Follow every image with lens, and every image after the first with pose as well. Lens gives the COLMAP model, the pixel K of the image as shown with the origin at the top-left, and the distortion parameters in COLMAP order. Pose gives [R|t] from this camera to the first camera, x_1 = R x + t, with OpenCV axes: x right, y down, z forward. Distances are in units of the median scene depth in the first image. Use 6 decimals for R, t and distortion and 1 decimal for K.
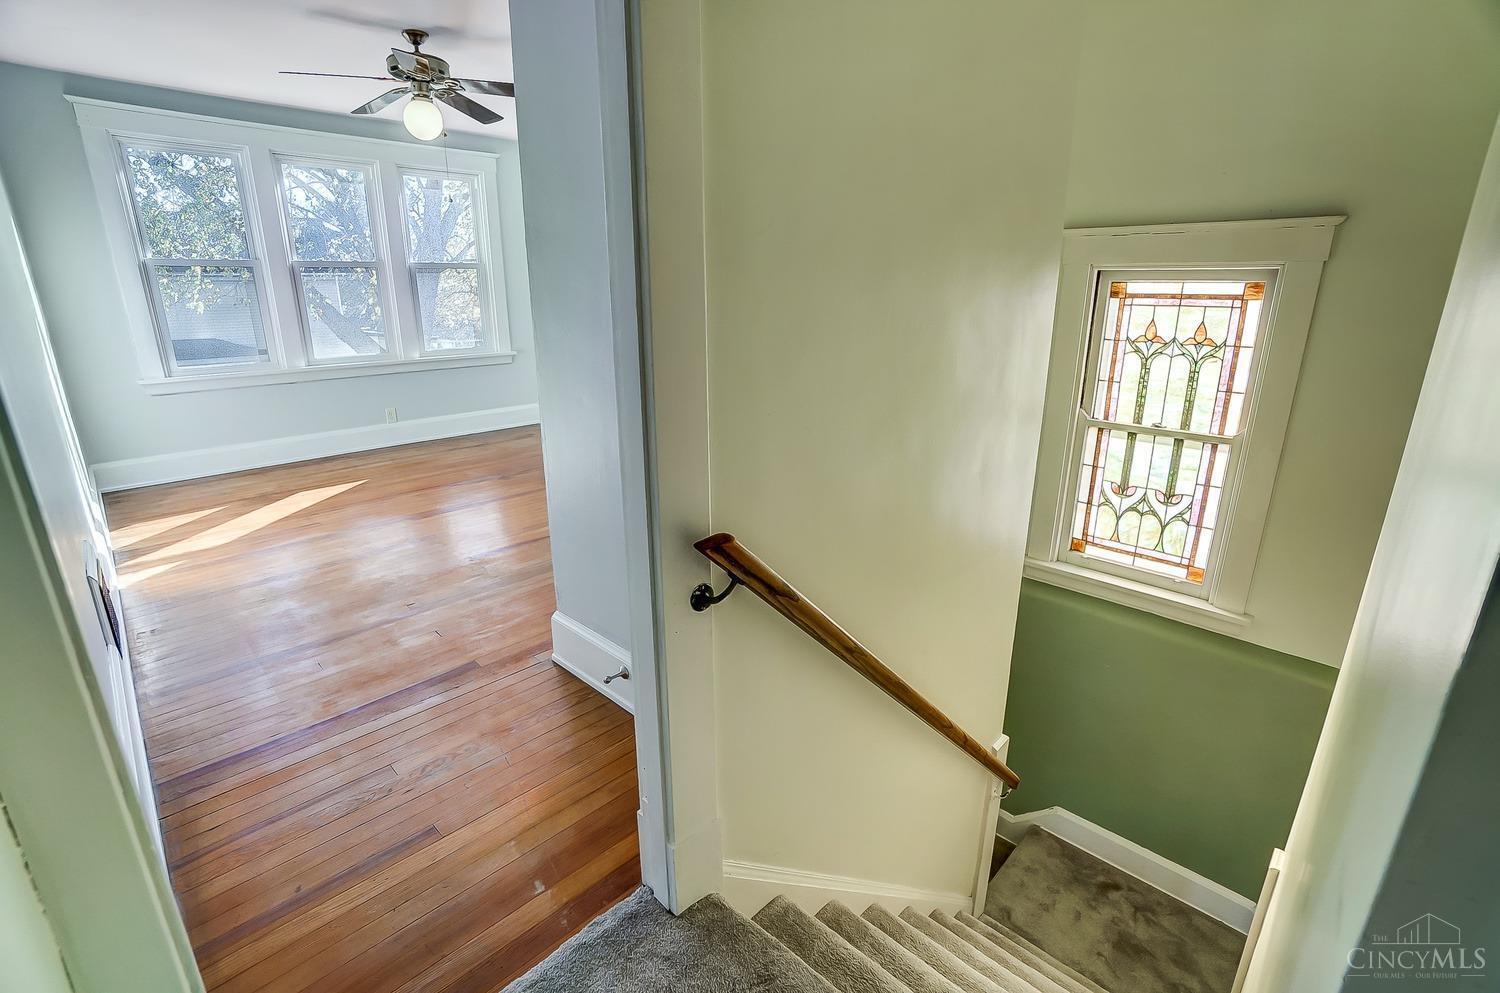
lens RADIAL K [[654.9, 0, 752.8], [0, 654.9, 482.8], [0, 0, 1]] dist [-0.066773, 0.027150]
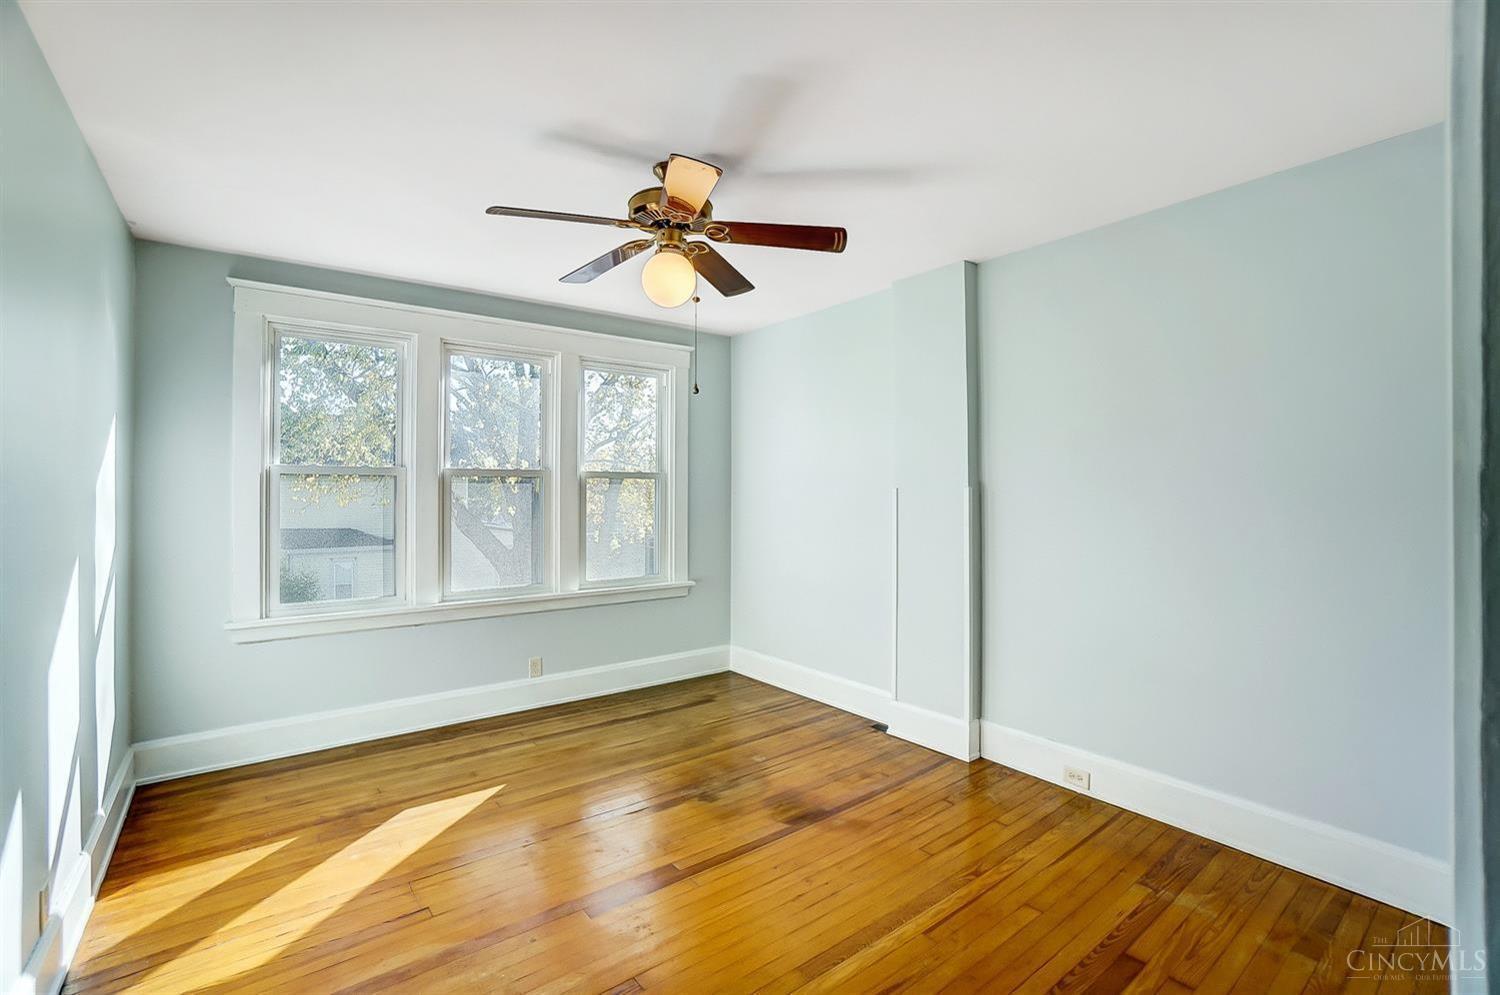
lens RADIAL K [[656.6, 0, 750.0], [0, 656.6, 497.5], [0, 0, 1]] dist [-0.016626, 0.000124]
pose [[0.989343, 0.007138, -0.145428, -0.440364], [-0.046375, 0.962229, -0.268264, -0.217401], [0.138020, 0.272149, 0.952305, 0.545094]]
